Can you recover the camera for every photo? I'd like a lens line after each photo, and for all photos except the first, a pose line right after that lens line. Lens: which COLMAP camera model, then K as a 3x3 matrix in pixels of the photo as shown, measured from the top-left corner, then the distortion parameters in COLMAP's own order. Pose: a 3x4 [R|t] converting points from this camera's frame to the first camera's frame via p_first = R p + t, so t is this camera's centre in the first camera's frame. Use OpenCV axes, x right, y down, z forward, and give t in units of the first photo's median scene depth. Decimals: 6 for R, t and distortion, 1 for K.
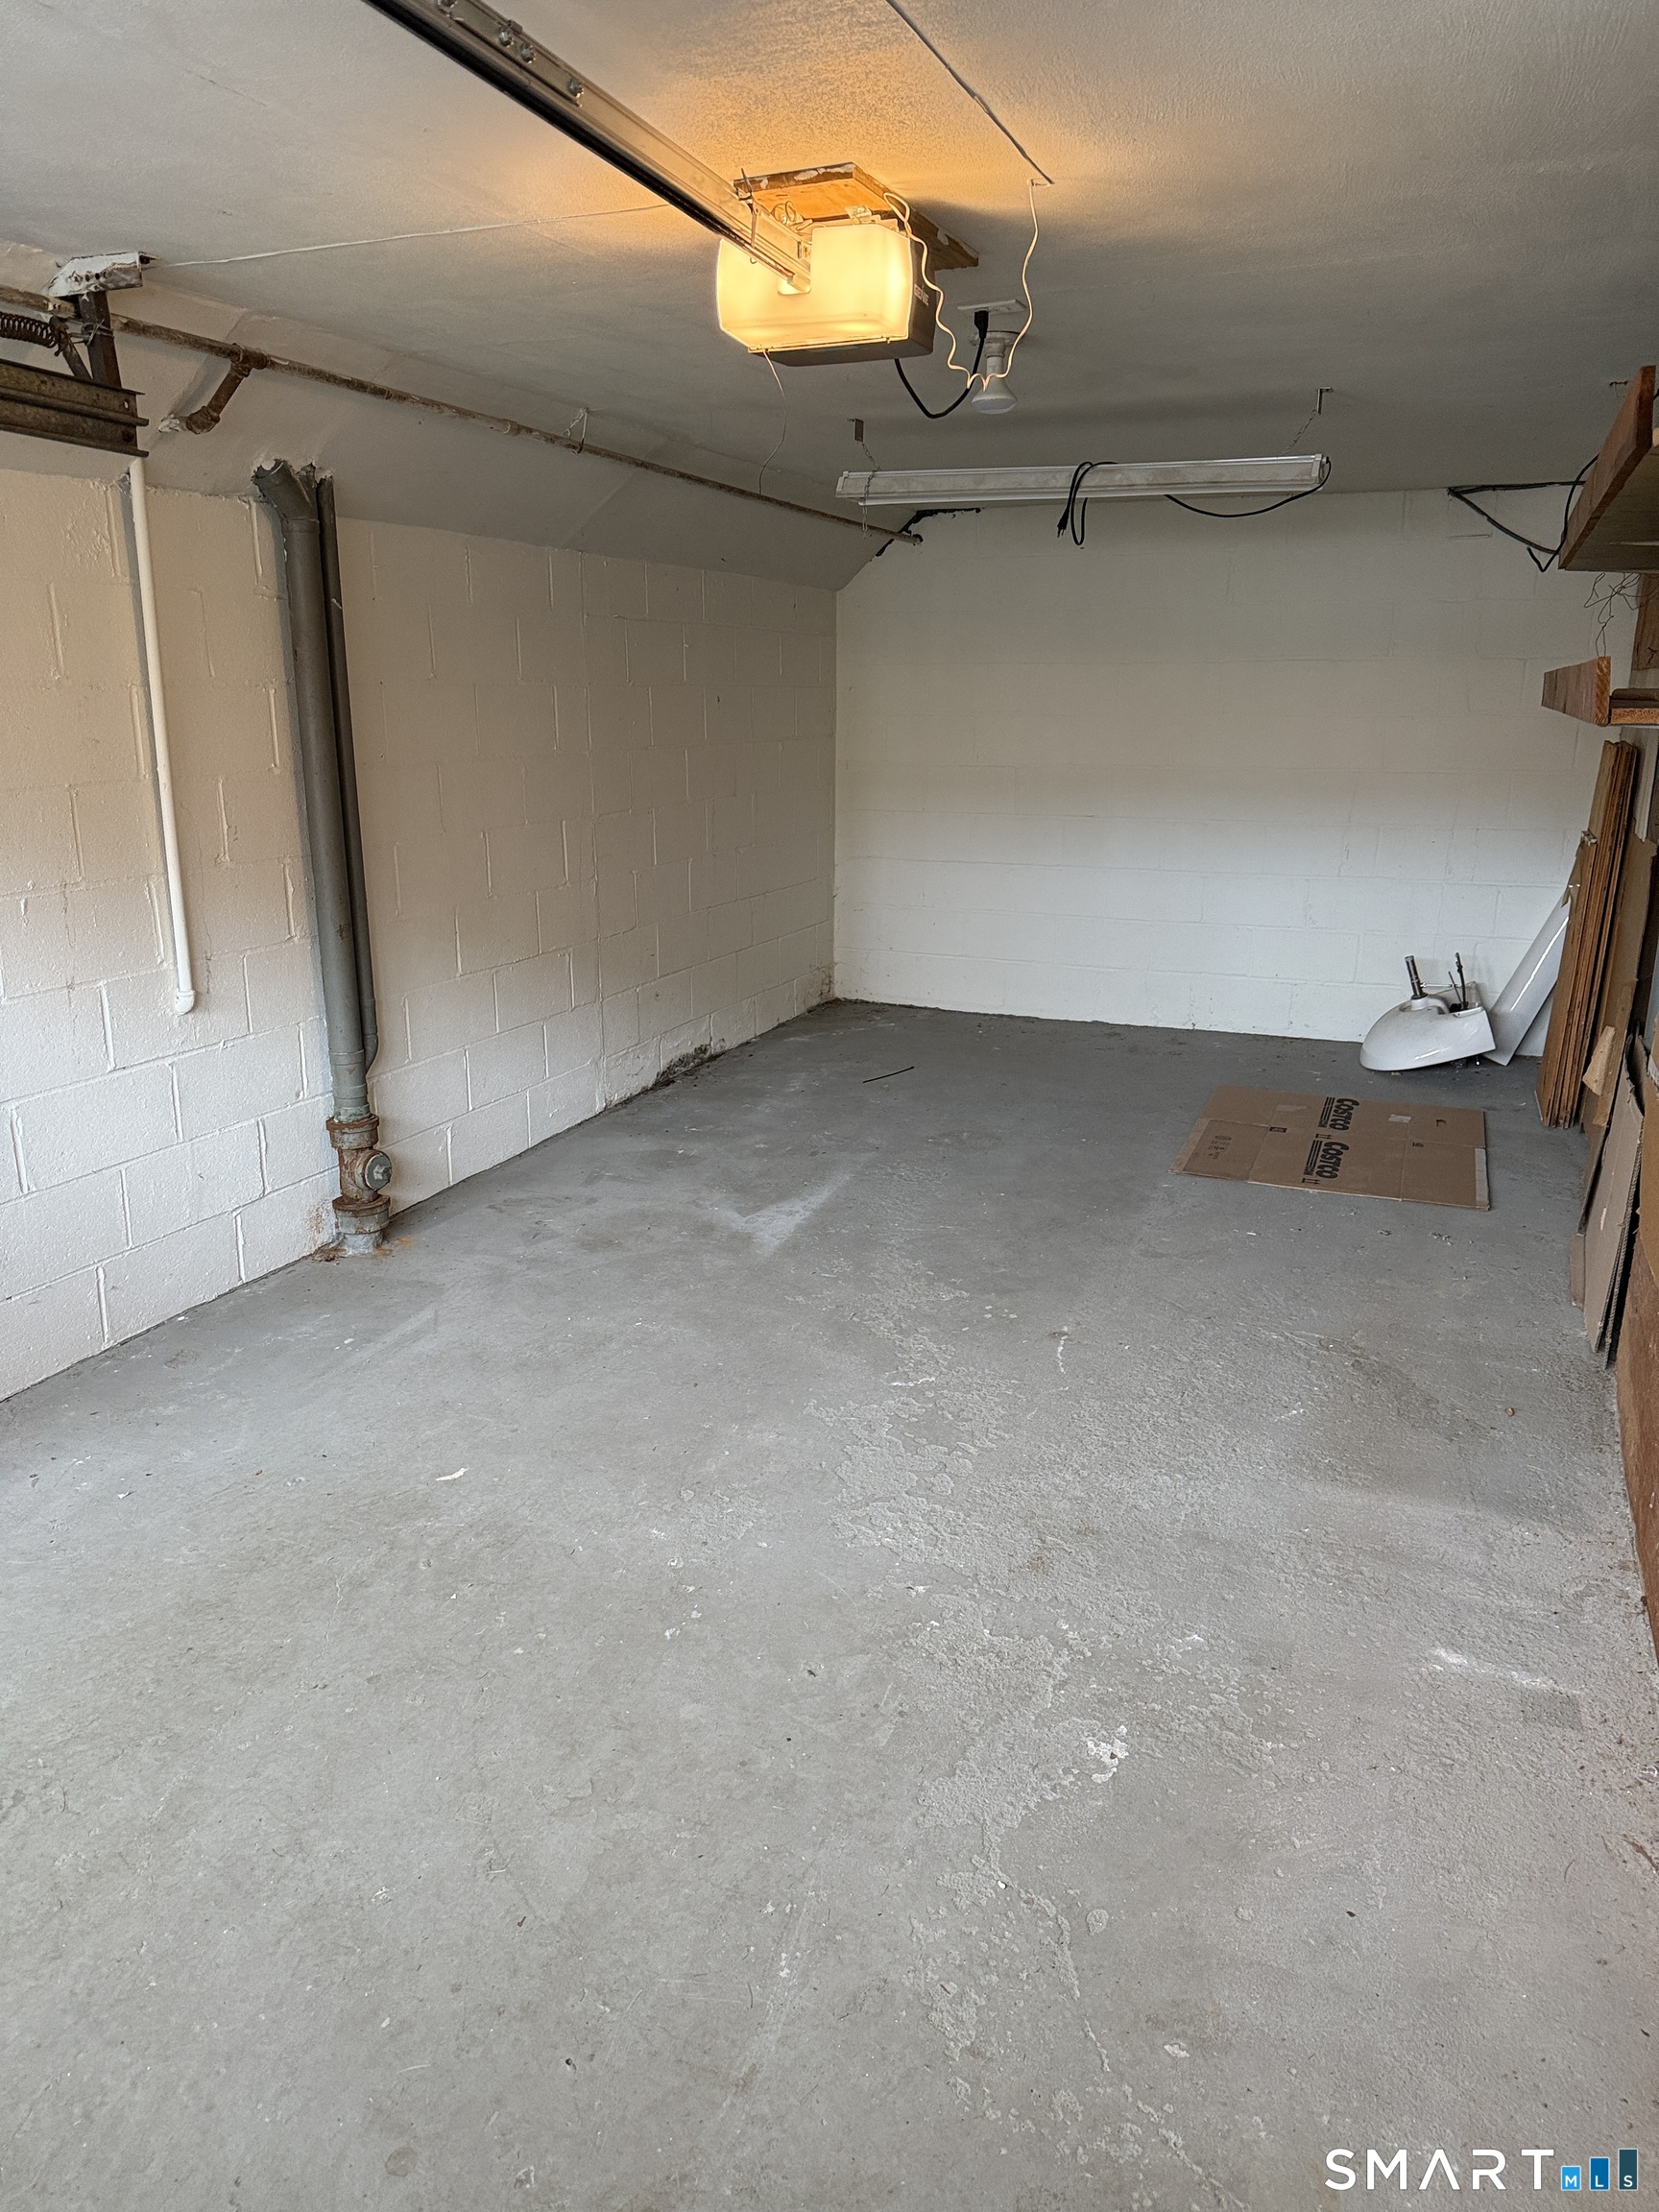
lens RADIAL K [[1556.0, 0, 842.5], [0, 1556.0, 1112.8], [0, 0, 1]] dist [0.036908, -0.022482]
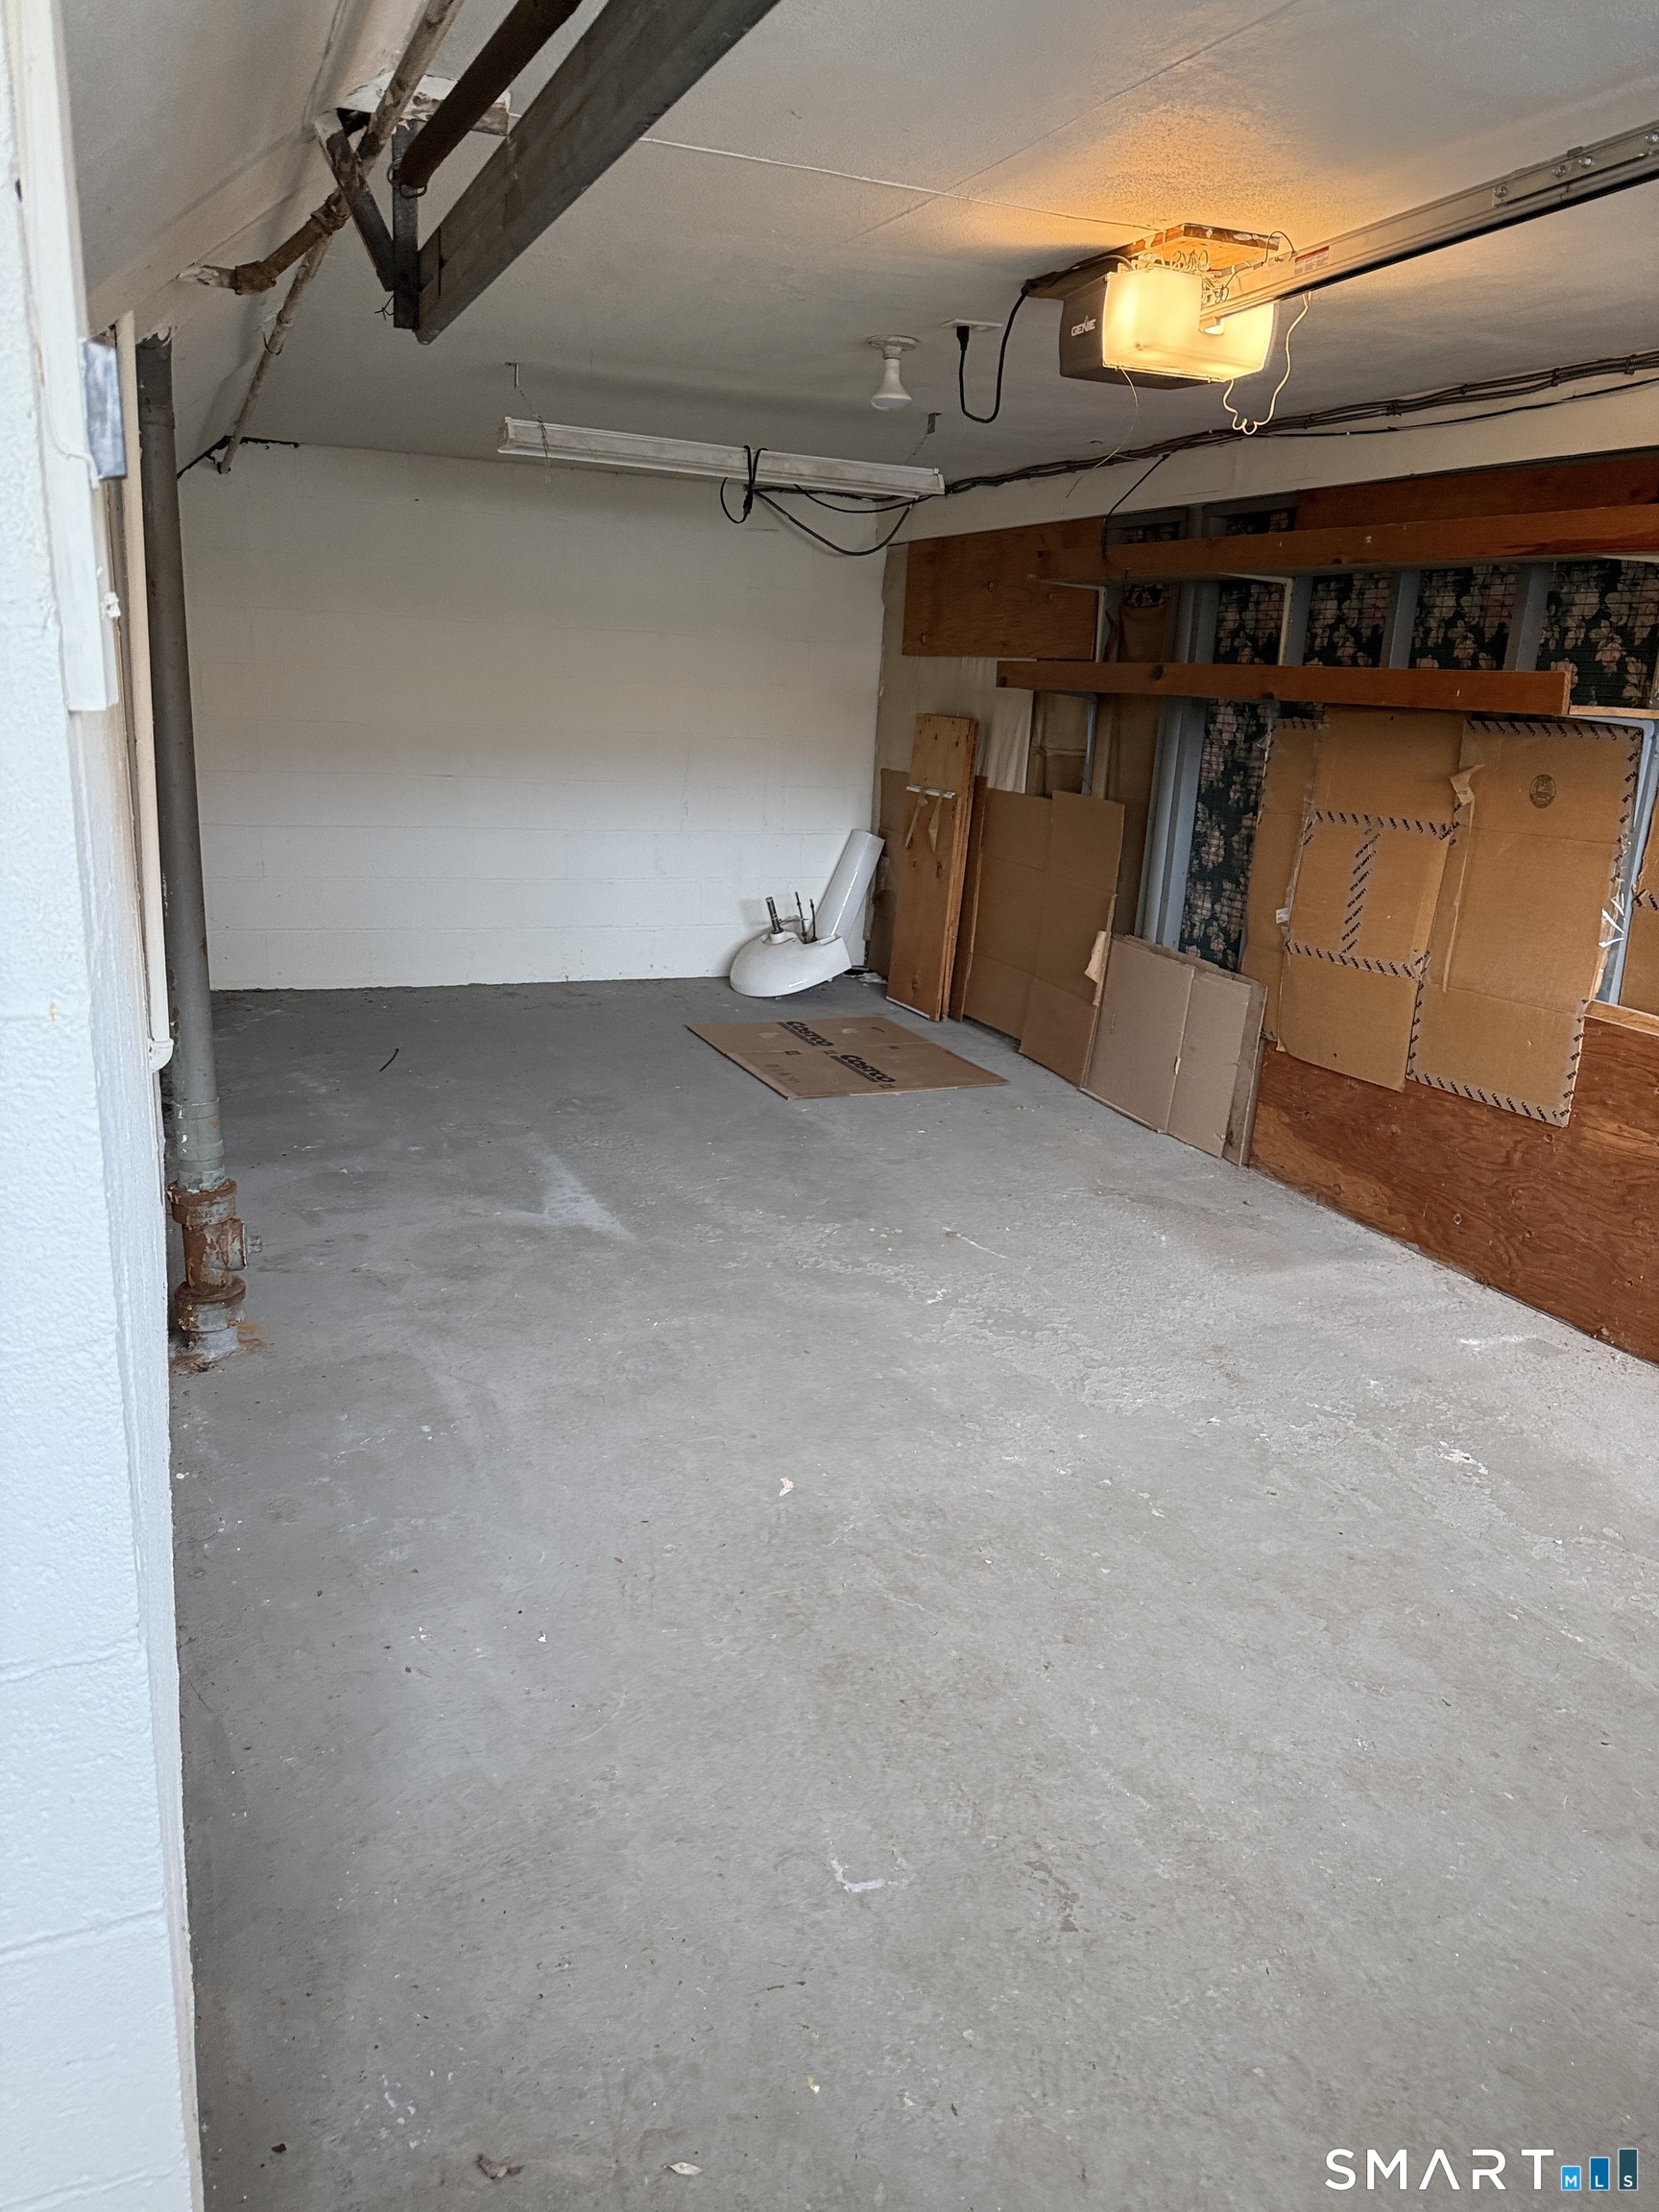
lens RADIAL K [[1556.0, 0, 848.3], [0, 1556.0, 1103.8], [0, 0, 1]] dist [0.036908, -0.022482]
pose [[0.698184, -0.166098, 0.696384, -0.625123], [0.150468, 0.985032, 0.084088, -0.053409], [-0.699927, 0.046074, 0.712726, 0.213608]]
